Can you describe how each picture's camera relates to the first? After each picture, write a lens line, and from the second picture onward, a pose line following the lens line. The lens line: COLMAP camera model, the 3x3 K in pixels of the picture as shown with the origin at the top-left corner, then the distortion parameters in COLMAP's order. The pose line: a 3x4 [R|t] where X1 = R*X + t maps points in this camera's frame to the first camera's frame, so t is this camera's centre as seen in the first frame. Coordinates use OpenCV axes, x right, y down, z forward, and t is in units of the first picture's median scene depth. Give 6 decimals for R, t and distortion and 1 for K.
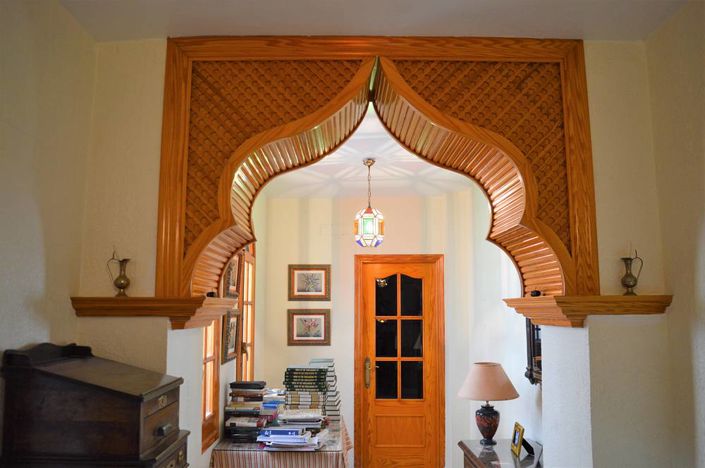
lens RADIAL K [[553.7, 0, 345.1], [0, 553.7, 234.7], [0, 0, 1]] dist [-0.059313, 0.004469]
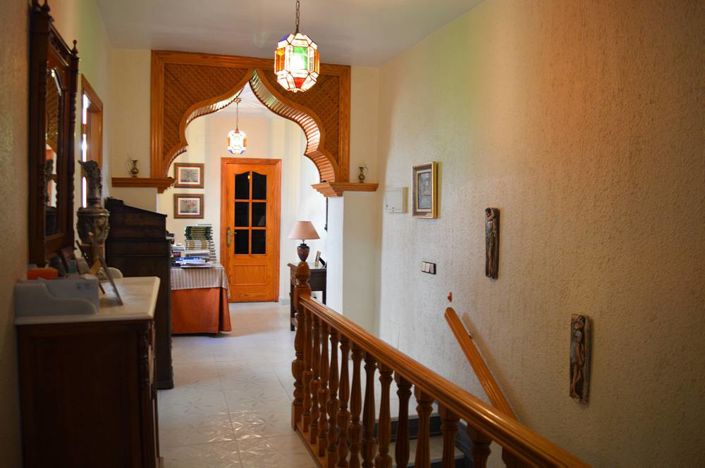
lens RADIAL K [[553.7, 0, 351.4], [0, 553.7, 234.8], [0, 0, 1]] dist [-0.059313, 0.004469]
pose [[0.953191, -0.002448, 0.302359, -0.160084], [-0.052147, 0.983653, 0.172361, -0.052281], [-0.297838, -0.180060, 0.937481, -0.841694]]
